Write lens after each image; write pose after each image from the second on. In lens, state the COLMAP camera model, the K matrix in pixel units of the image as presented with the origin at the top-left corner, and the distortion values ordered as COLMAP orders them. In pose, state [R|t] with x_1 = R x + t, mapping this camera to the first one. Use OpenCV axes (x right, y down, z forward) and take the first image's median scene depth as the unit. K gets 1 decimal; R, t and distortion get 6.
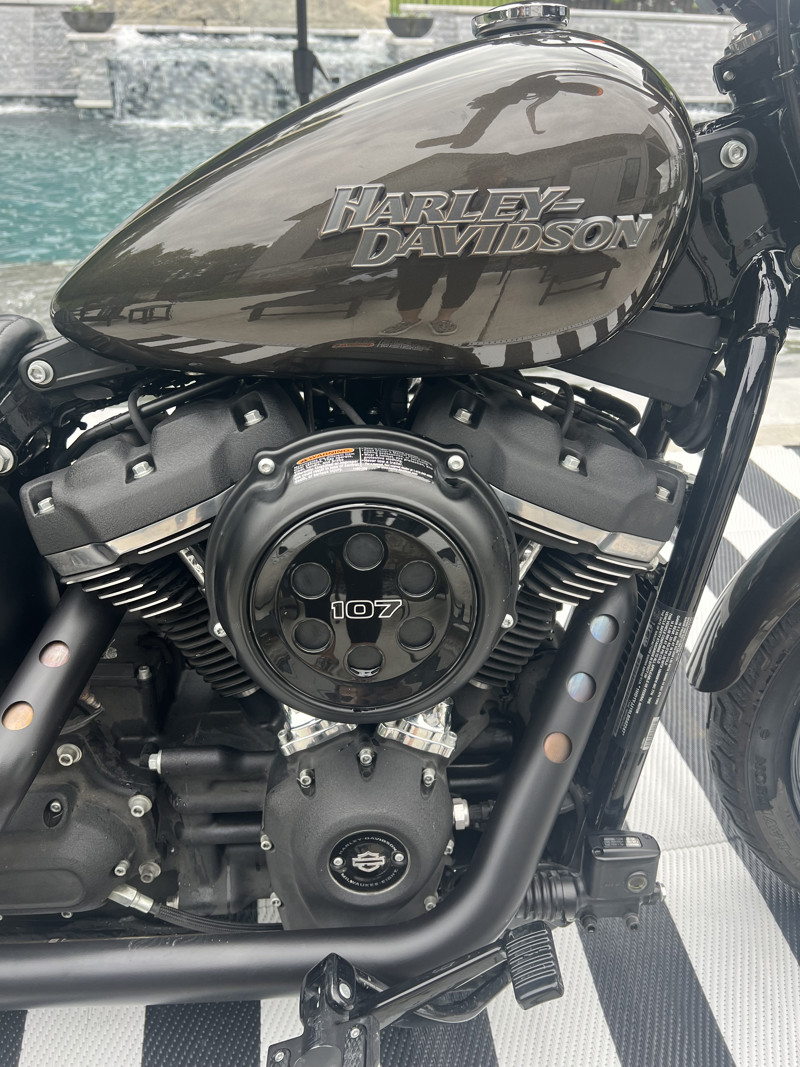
lens RADIAL K [[779.3, 0, 400.0], [0, 779.3, 533.5], [0, 0, 1]] dist [0.062231, -0.084856]
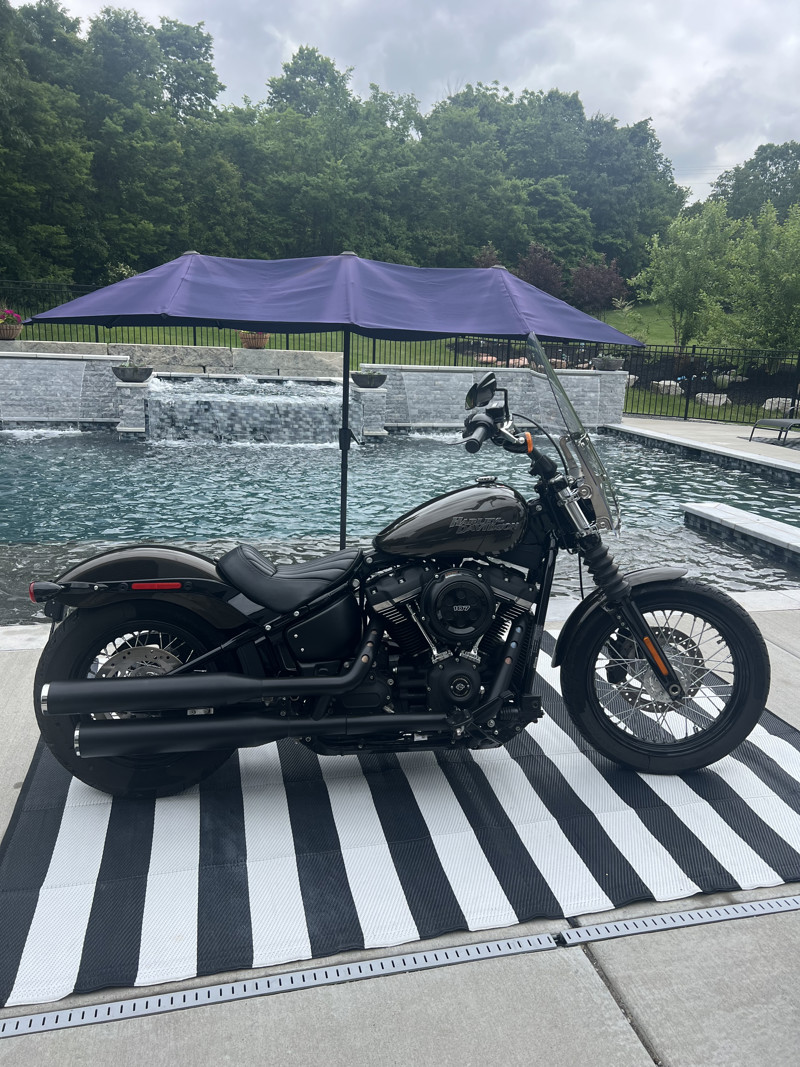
lens RADIAL K [[779.3, 0, 400.0], [0, 779.3, 533.5], [0, 0, 1]] dist [0.062231, -0.084856]
pose [[0.996769, -0.006776, 0.080040, -0.047380], [0.033436, 0.941009, -0.336725, 0.075056], [-0.073037, 0.338313, 0.938195, -0.205837]]
